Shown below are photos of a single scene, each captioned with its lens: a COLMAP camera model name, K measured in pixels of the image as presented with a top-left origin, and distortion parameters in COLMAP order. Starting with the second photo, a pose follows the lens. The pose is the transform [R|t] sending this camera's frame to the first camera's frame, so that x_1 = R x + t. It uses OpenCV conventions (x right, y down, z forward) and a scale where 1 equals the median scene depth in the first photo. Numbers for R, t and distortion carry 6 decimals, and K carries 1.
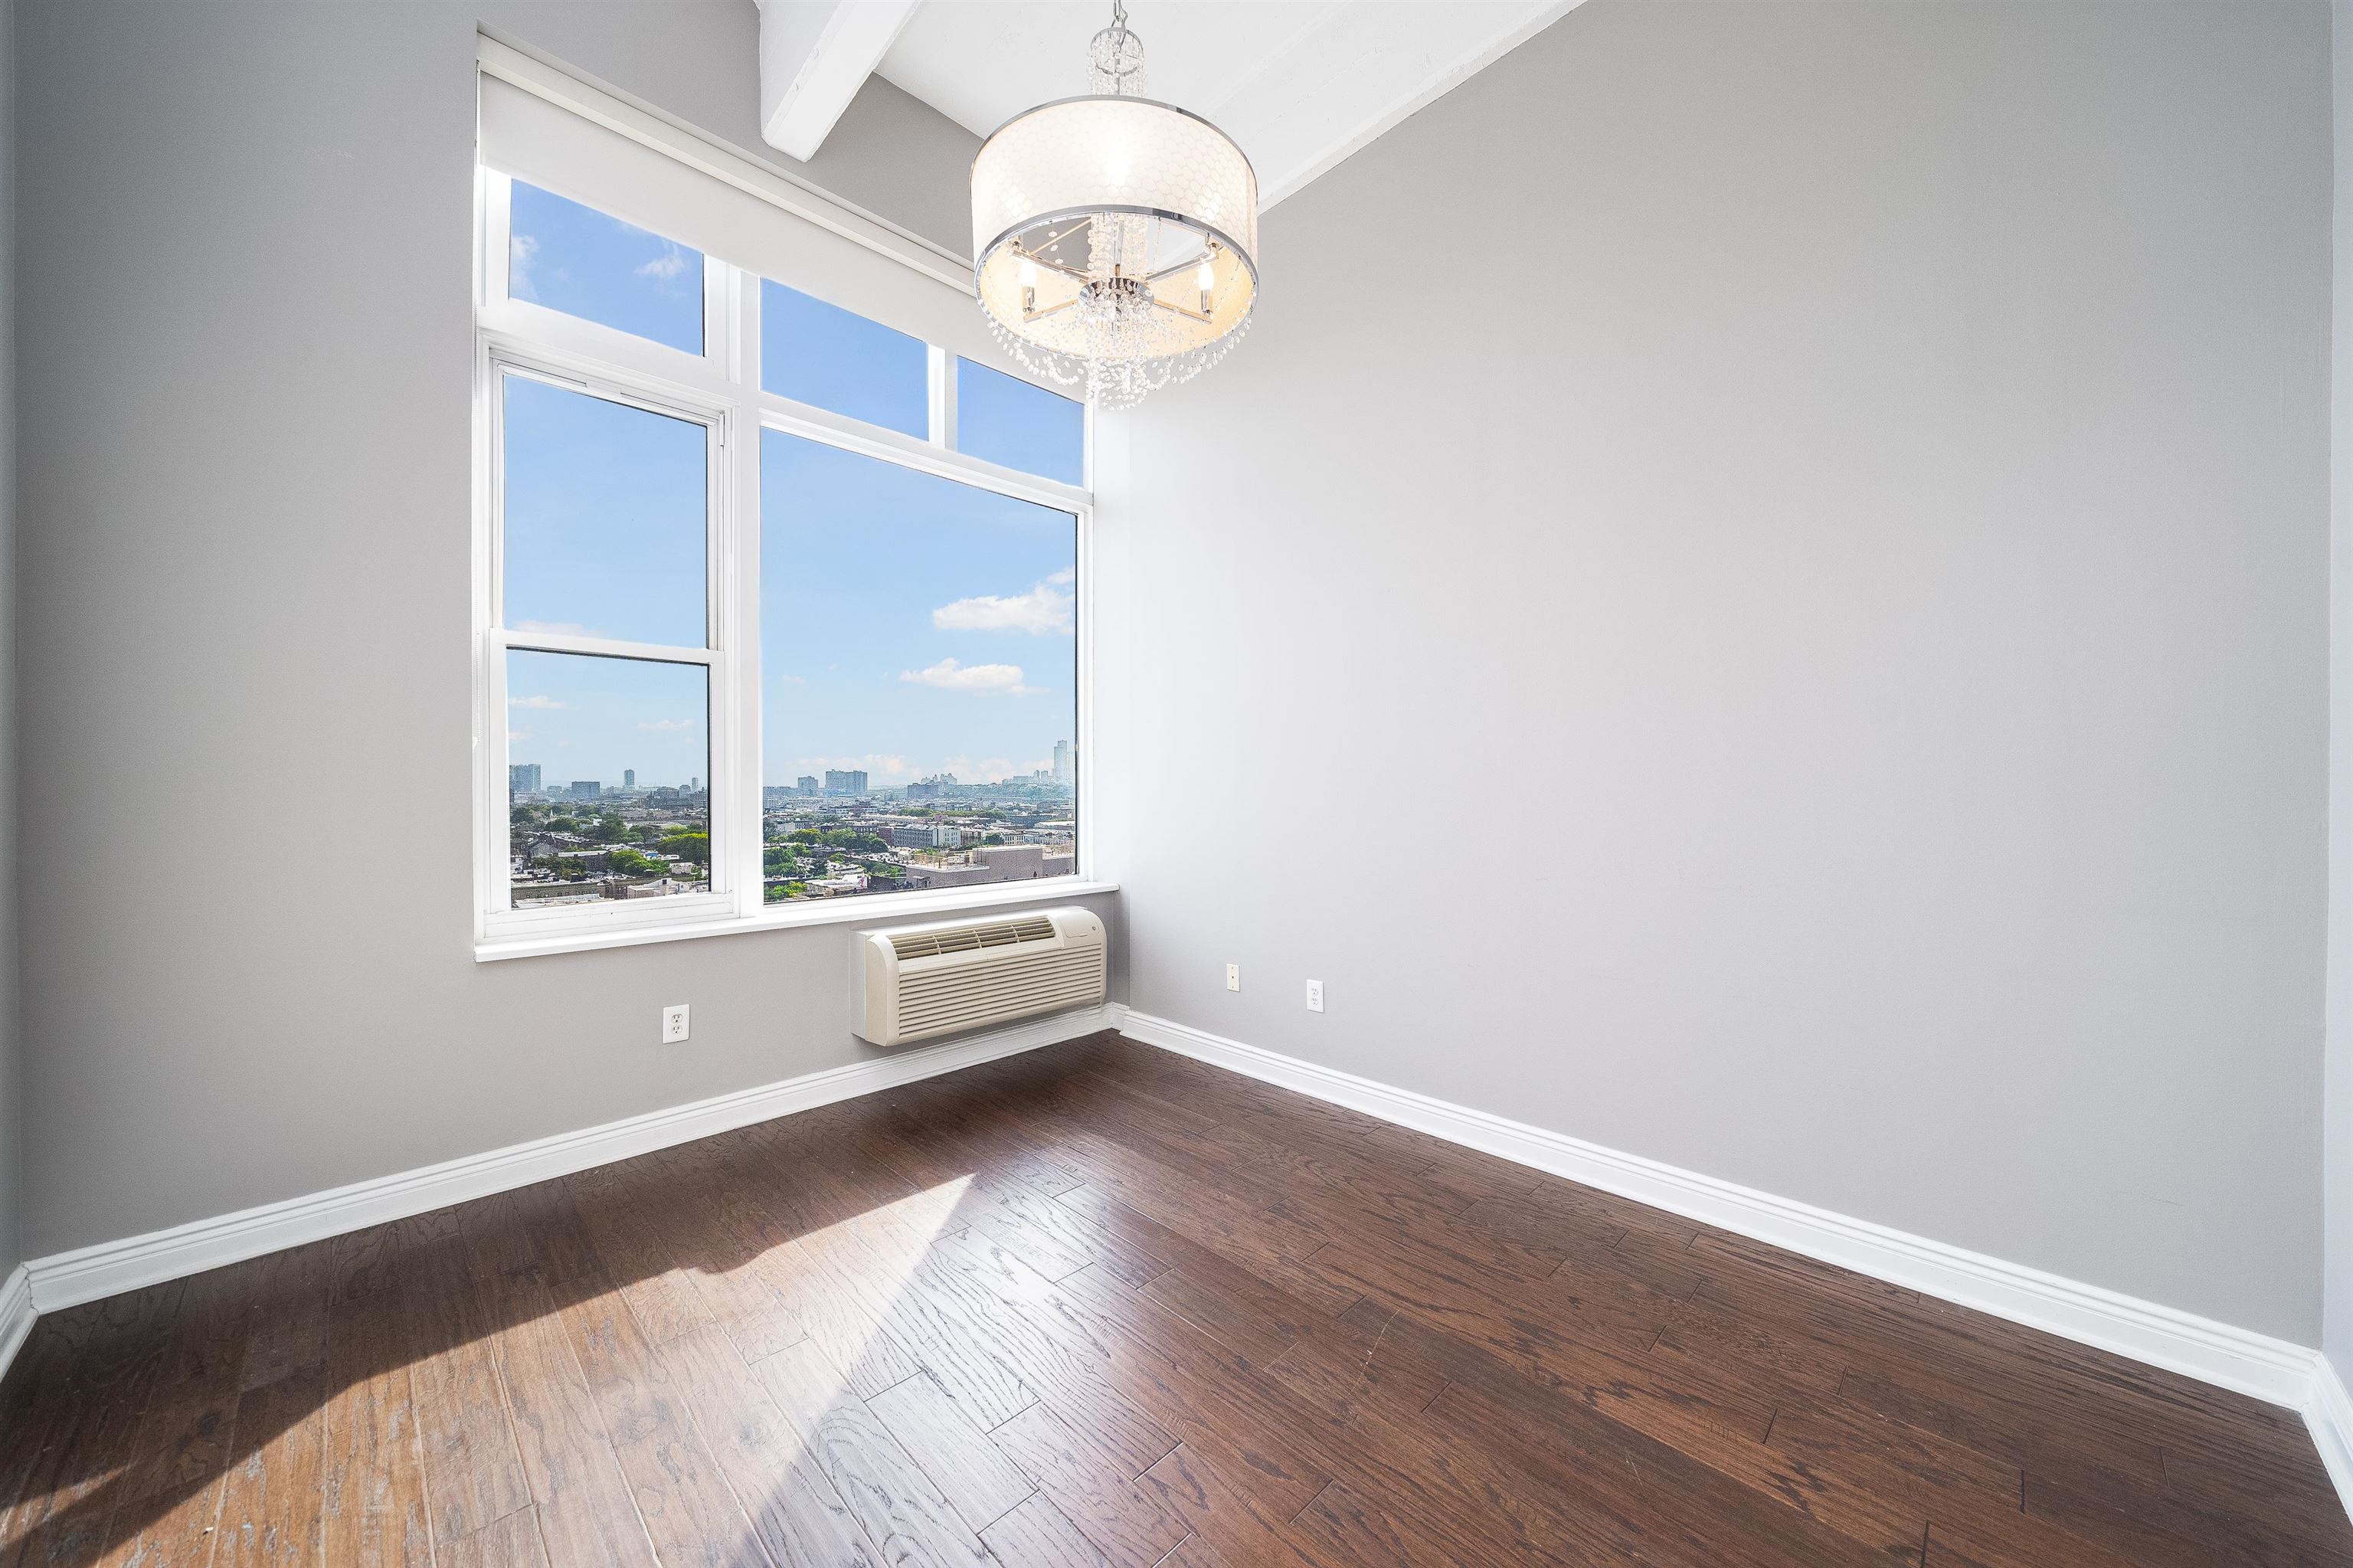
lens RADIAL K [[819.8, 0, 1192.4], [0, 819.8, 788.6], [0, 0, 1]] dist [-0.002652, 0.000688]
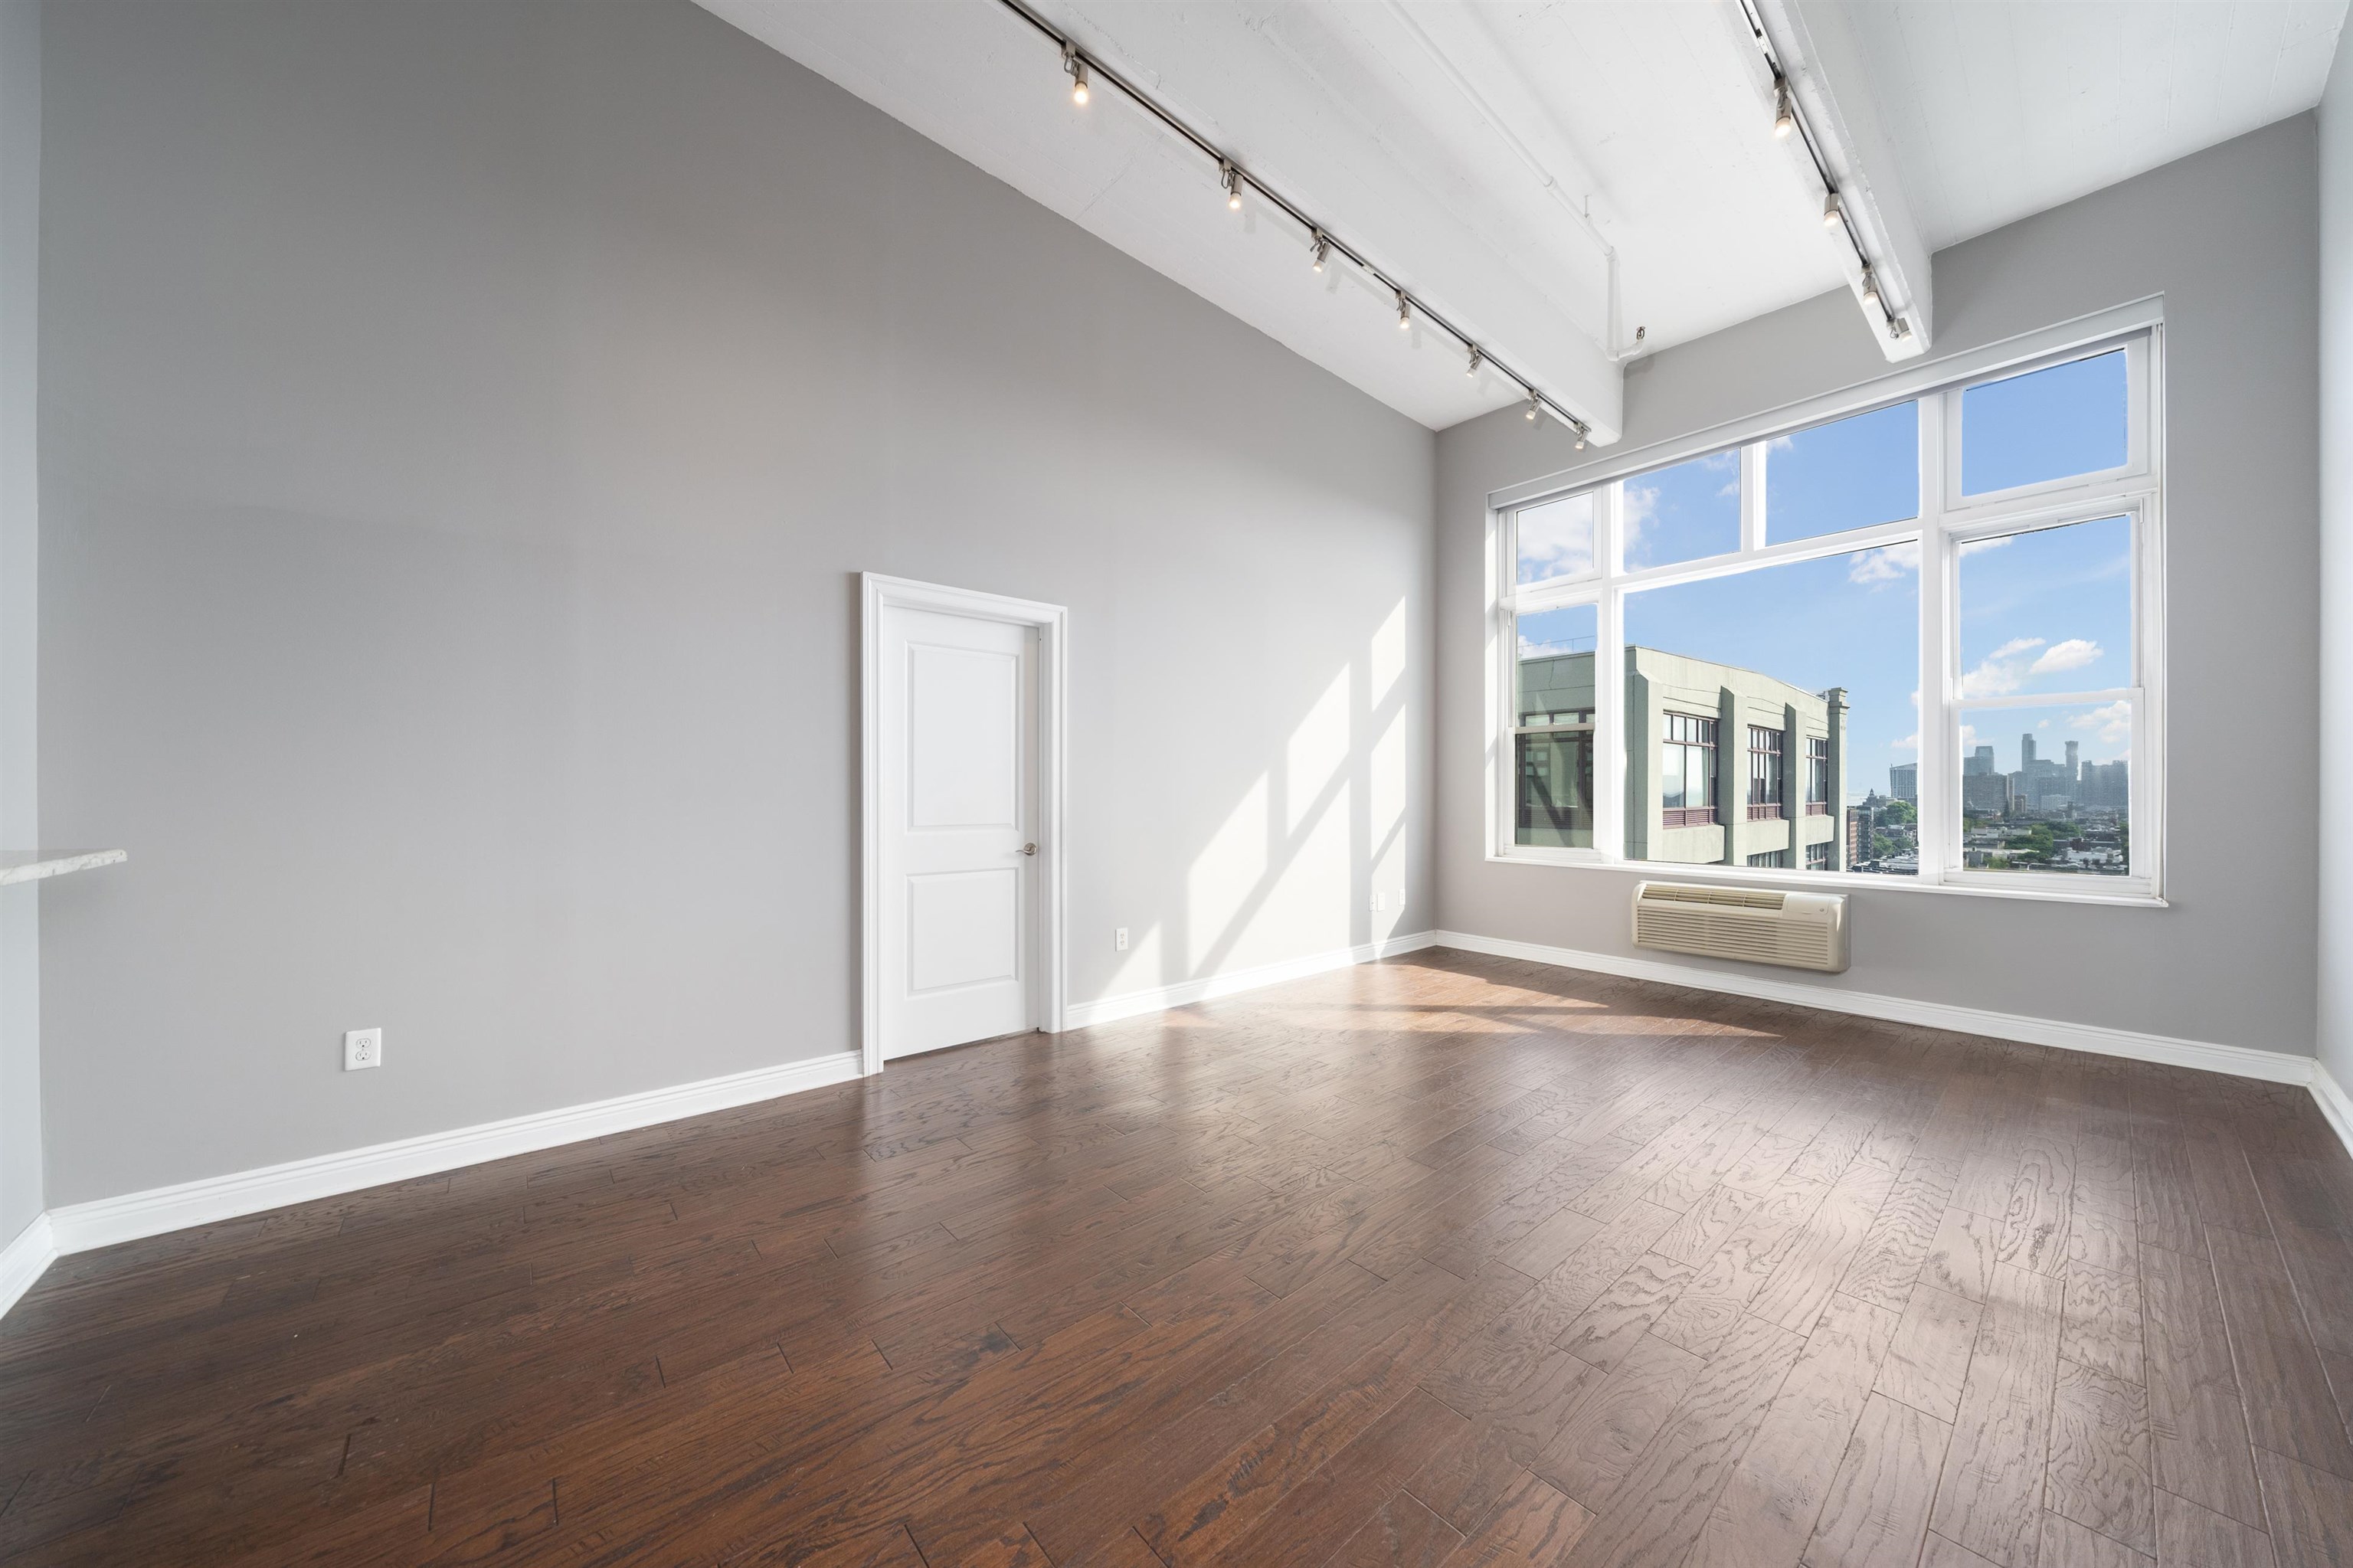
lens RADIAL K [[804.8, 0, 1174.2], [0, 804.8, 795.0], [0, 0, 1]] dist [0.006377, -0.000050]
pose [[-0.112401, 0.004094, -0.993655, 0.601637], [-0.008303, 0.999953, 0.005059, -0.000385], [0.993628, 0.008819, -0.112361, 0.095113]]
